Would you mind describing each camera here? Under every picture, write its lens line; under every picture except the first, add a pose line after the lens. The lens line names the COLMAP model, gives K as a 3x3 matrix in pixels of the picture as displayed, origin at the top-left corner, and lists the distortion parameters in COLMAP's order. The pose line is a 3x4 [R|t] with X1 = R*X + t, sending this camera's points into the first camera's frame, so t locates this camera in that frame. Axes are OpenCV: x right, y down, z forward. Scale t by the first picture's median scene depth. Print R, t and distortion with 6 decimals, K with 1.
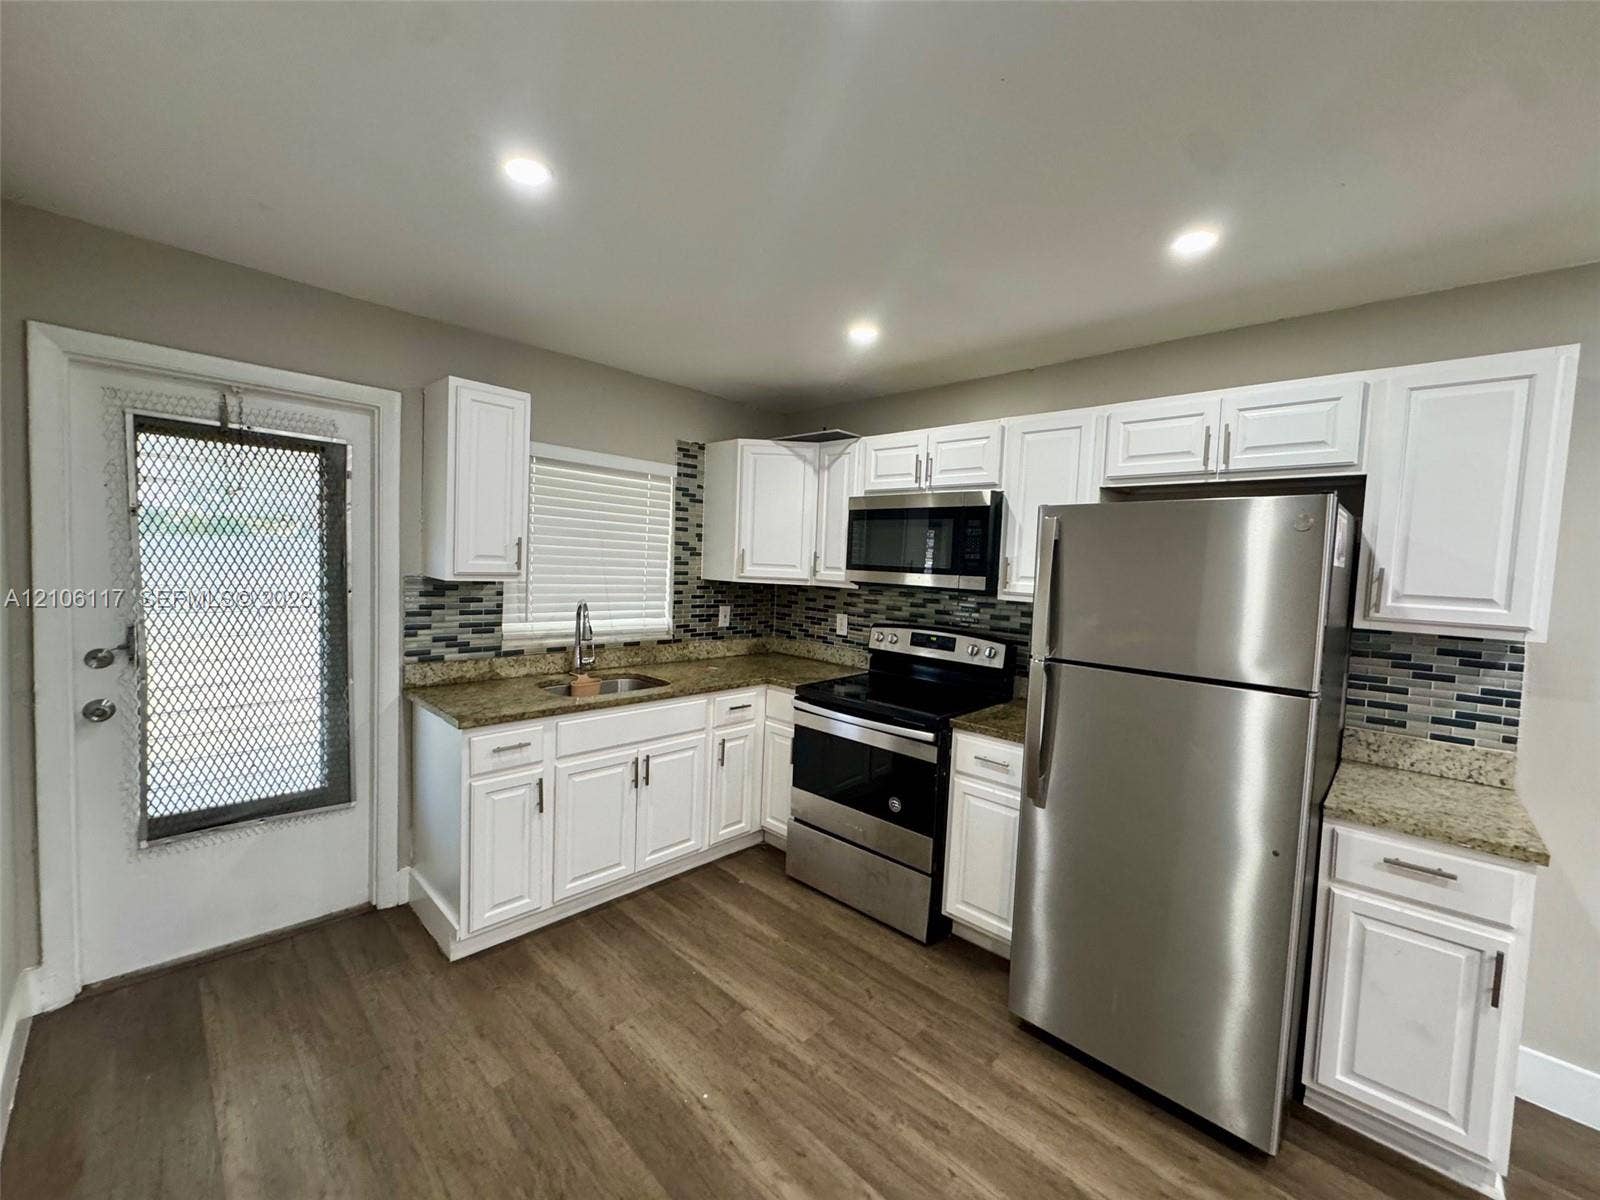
lens RADIAL K [[639.4, 0, 800.3], [0, 639.4, 597.9], [0, 0, 1]] dist [-0.003121, -0.000150]
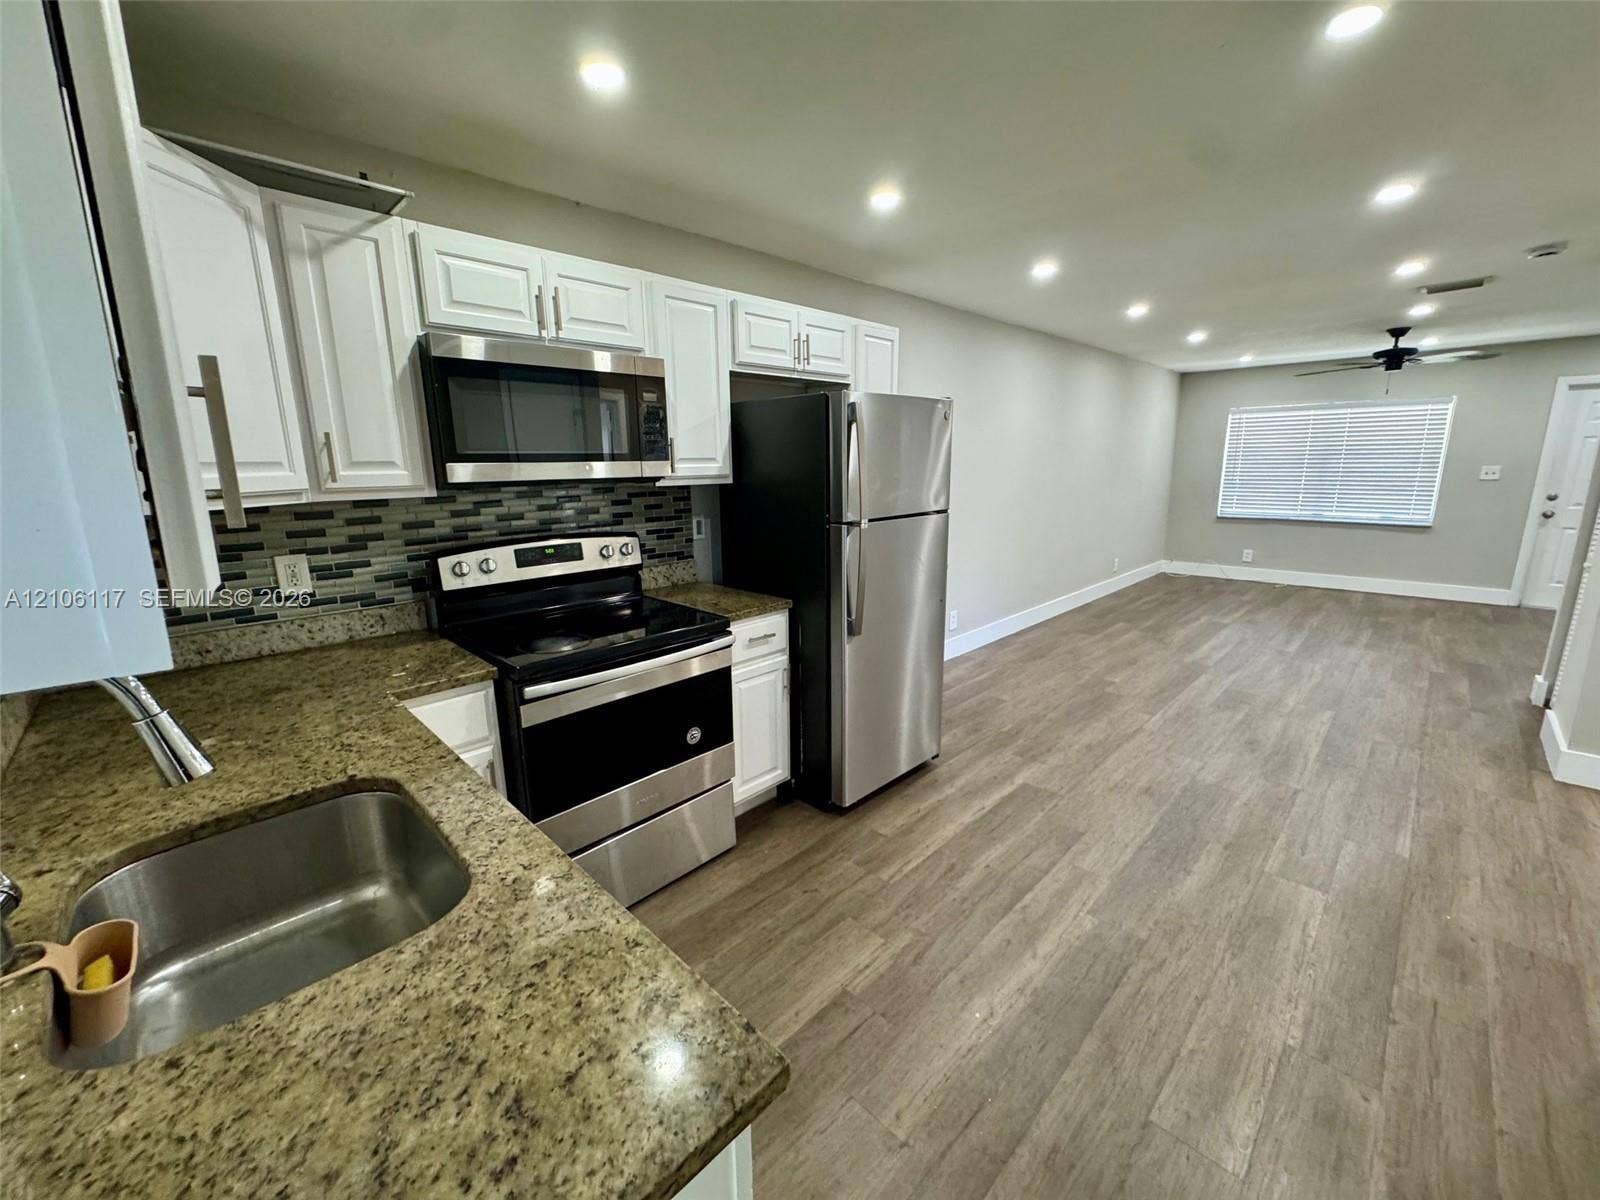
lens RADIAL K [[639.4, 0, 800.3], [0, 639.4, 597.9], [0, 0, 1]] dist [-0.003121, -0.000150]
pose [[0.015089, -0.251281, 0.967797, -0.529493], [0.073287, 0.965581, 0.249563, -0.048668], [-0.997197, 0.067162, 0.032985, 0.683263]]
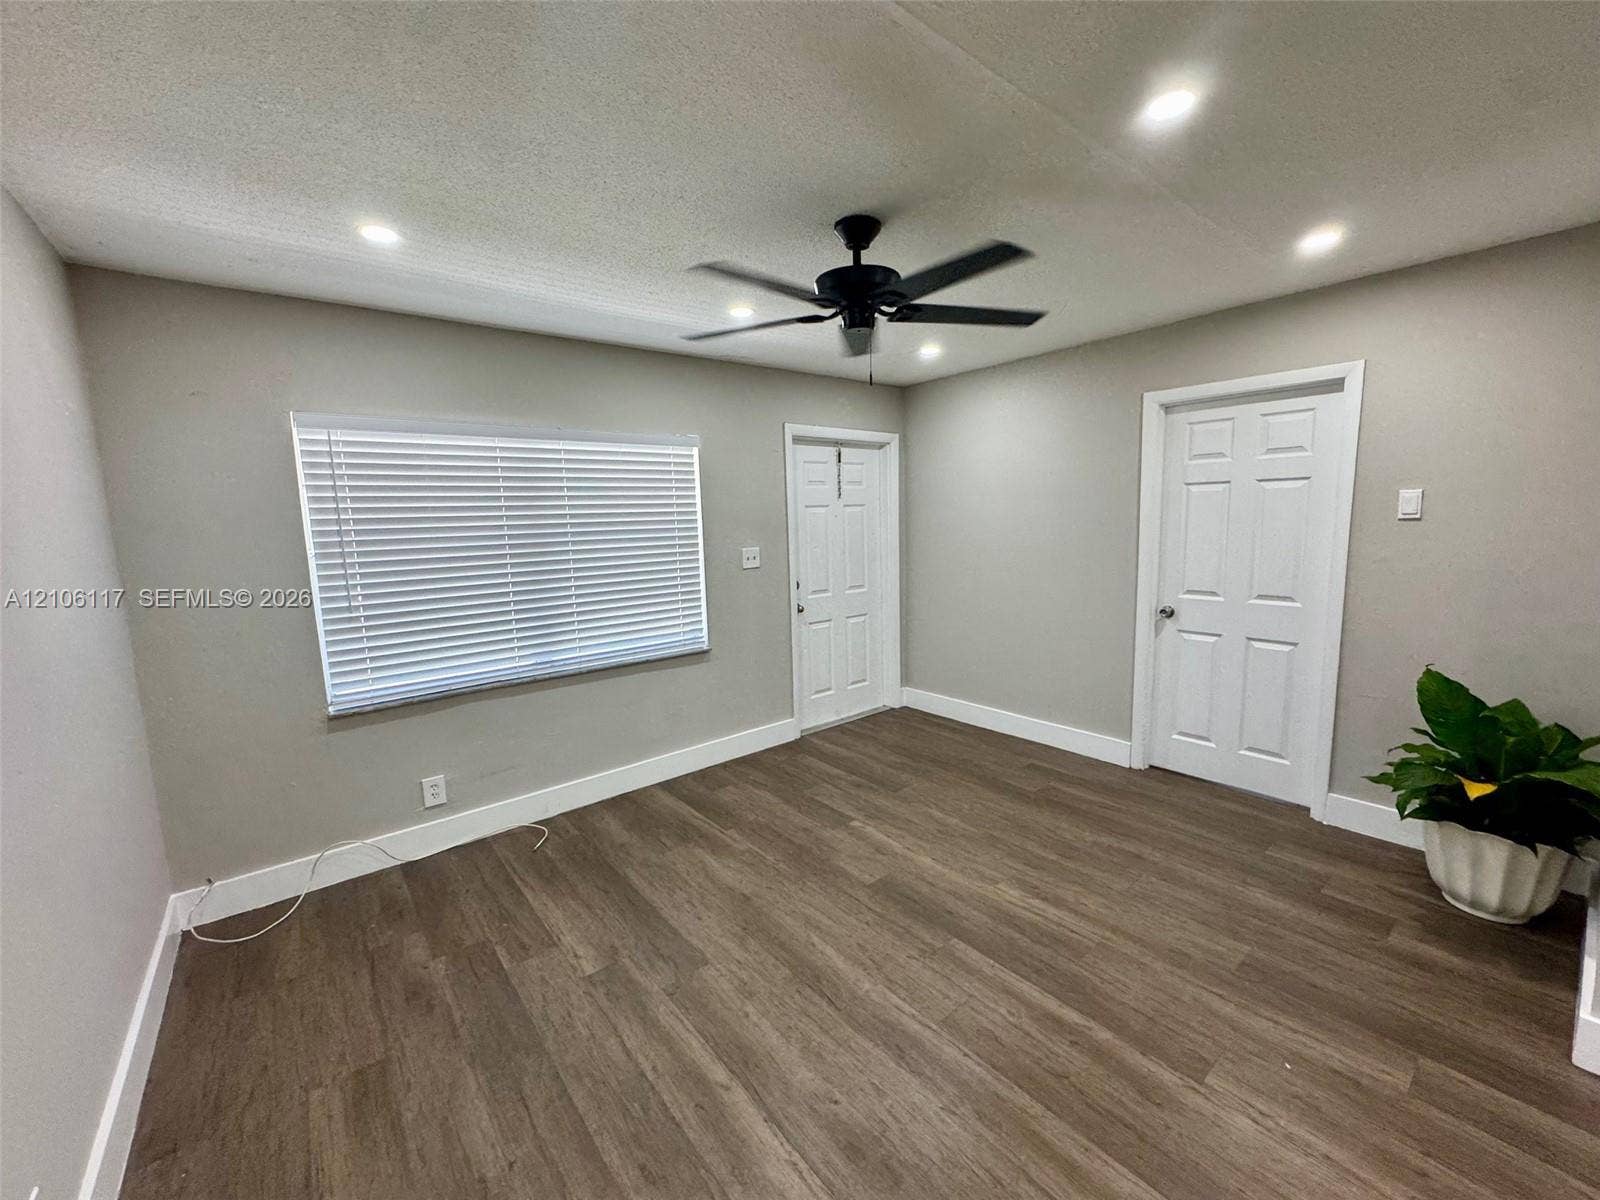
lens RADIAL K [[639.4, 0, 800.3], [0, 639.4, 597.9], [0, 0, 1]] dist [-0.003121, -0.000150]
pose [[-0.992264, -0.030756, 0.120272, 1.242098], [-0.007159, 0.981389, 0.191898, 0.055862], [-0.123936, 0.189553, -0.974017, -0.136071]]
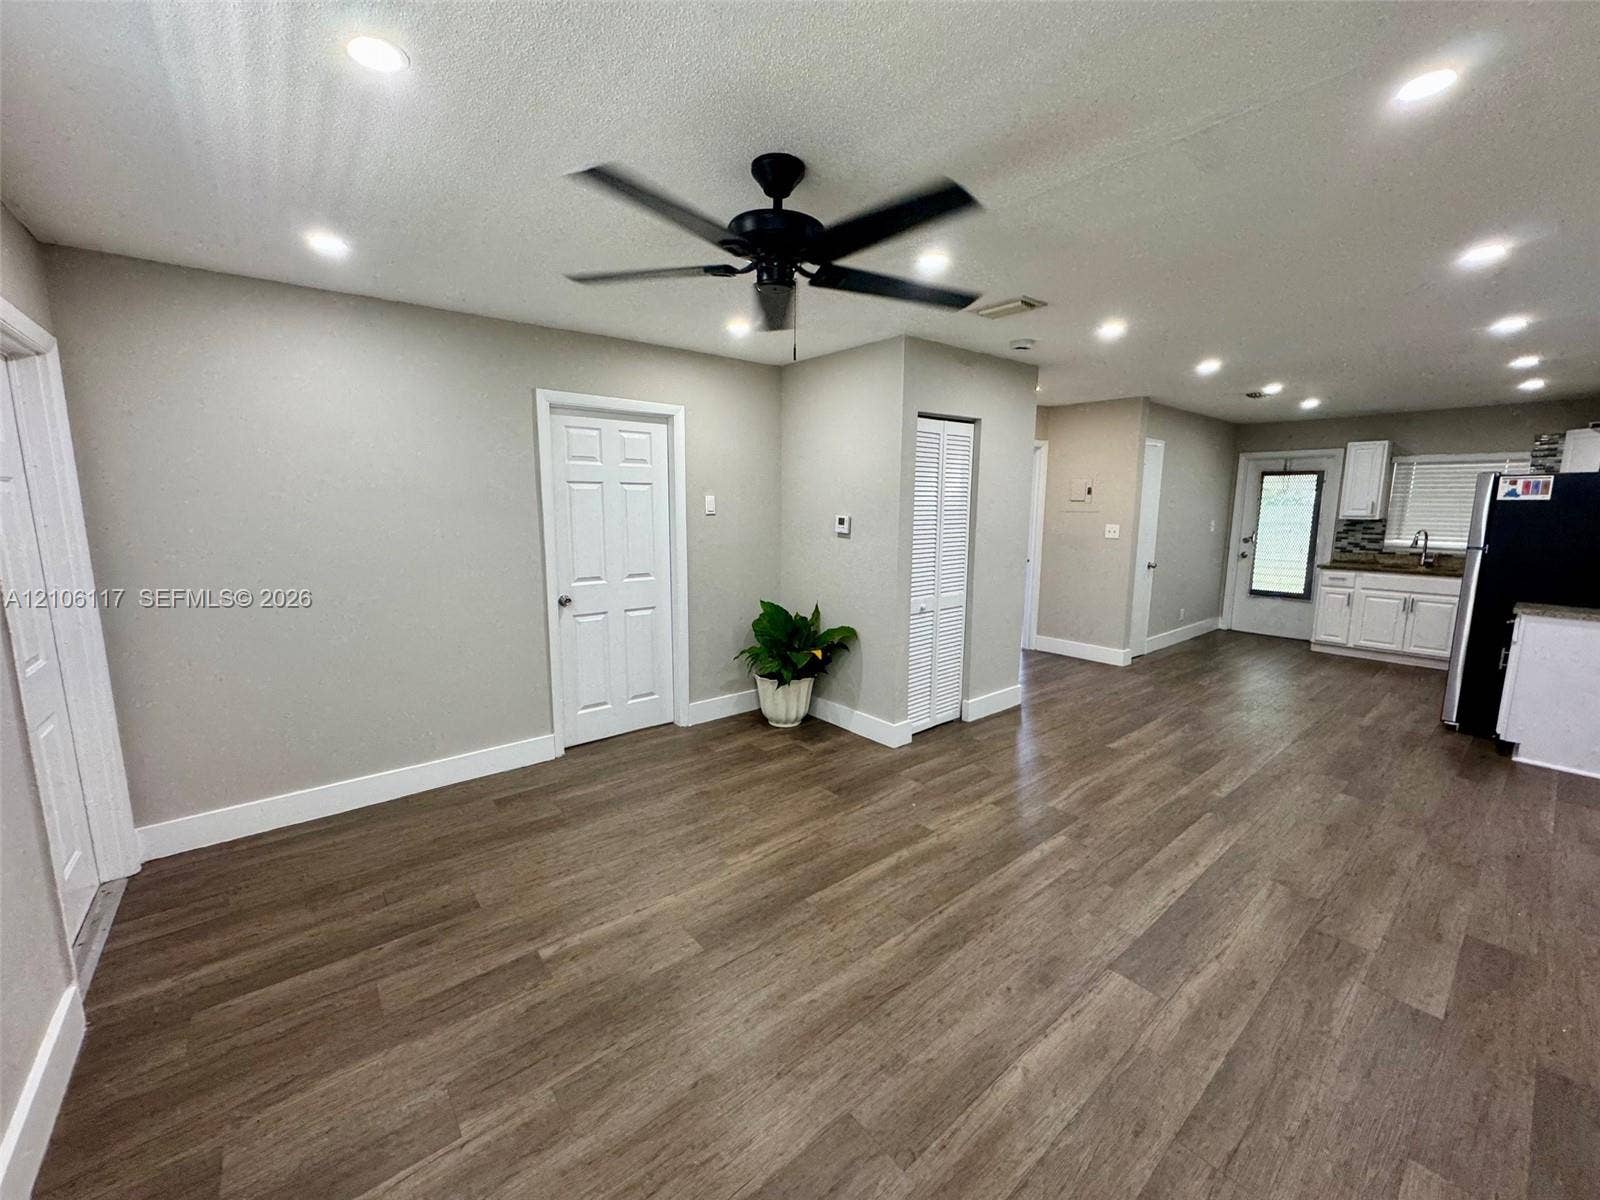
lens RADIAL K [[639.4, 0, 800.3], [0, 639.4, 597.9], [0, 0, 1]] dist [-0.003121, -0.000150]
pose [[-0.109000, 0.103517, -0.988637, 1.882286], [-0.066429, 0.991581, 0.111149, 0.123381], [0.991820, 0.077790, -0.101206, -0.753503]]
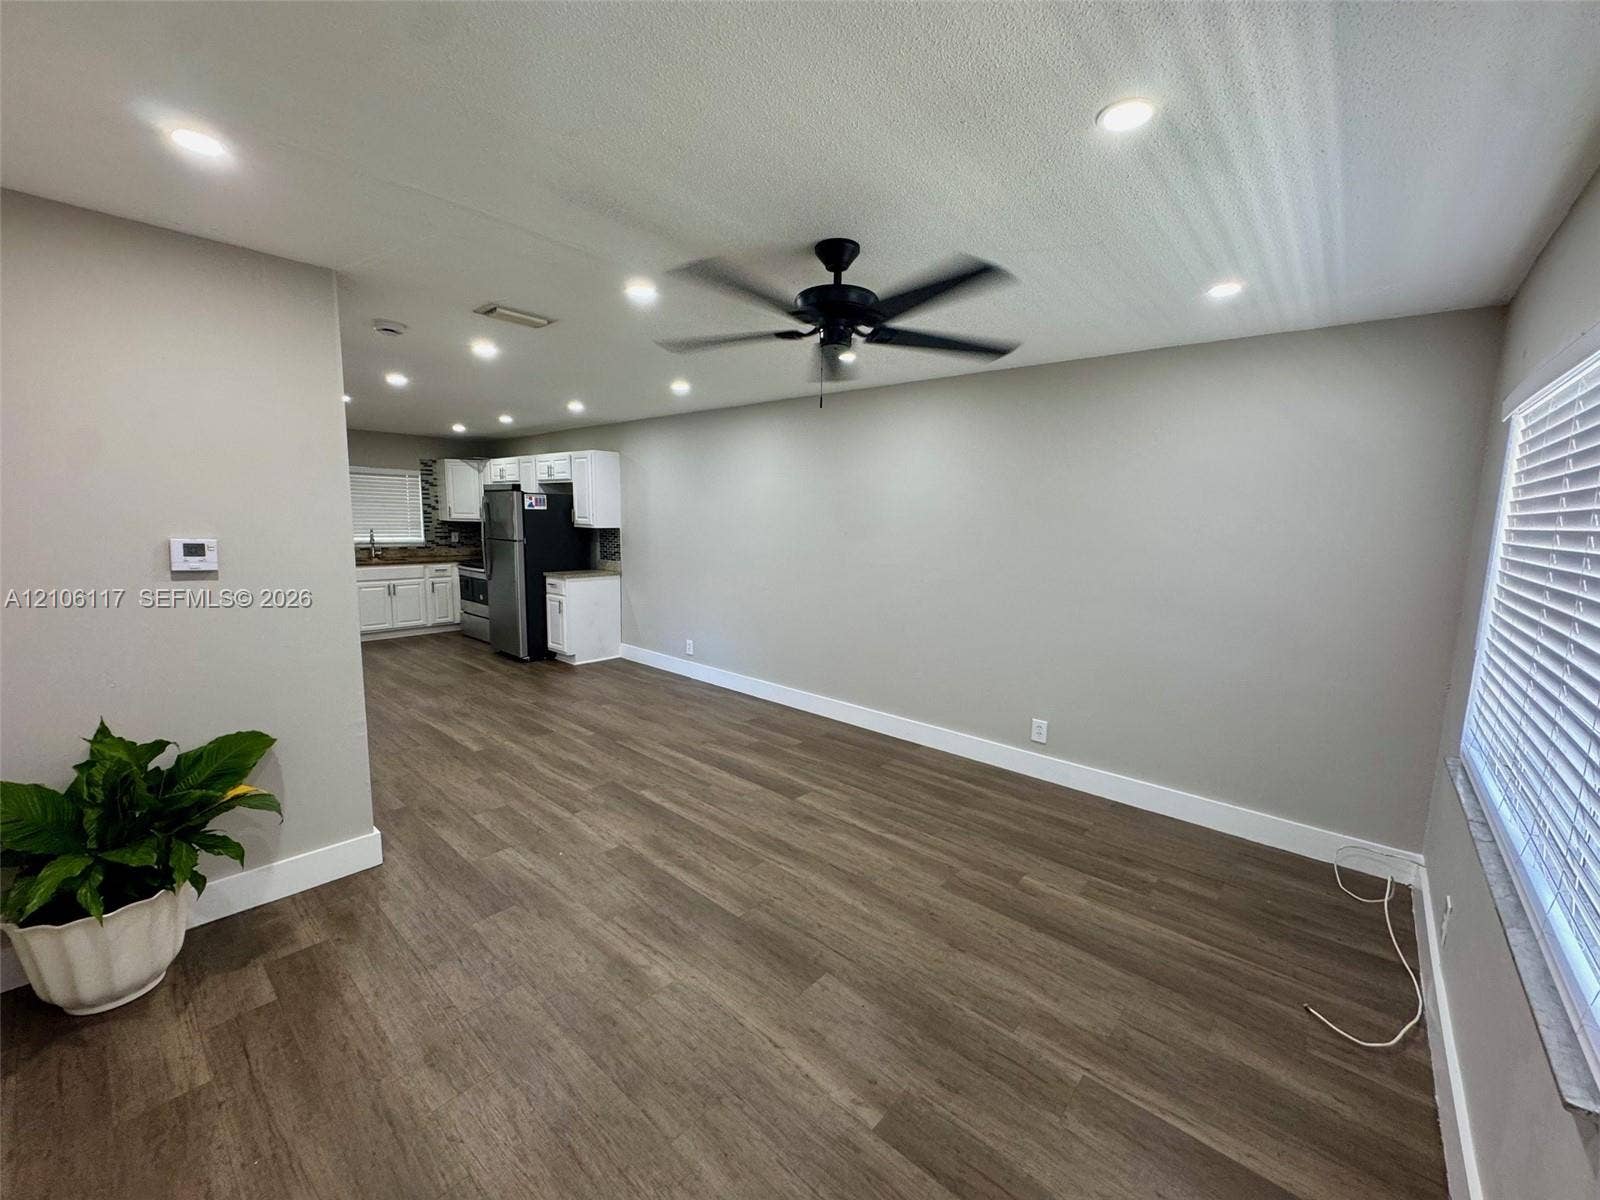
lens RADIAL K [[639.4, 0, 800.3], [0, 639.4, 597.9], [0, 0, 1]] dist [-0.003121, -0.000150]
pose [[0.998632, -0.027801, 0.044293, 1.194608], [0.024397, 0.996838, 0.075618, 0.123607], [-0.046255, -0.074434, 0.996153, -1.566894]]
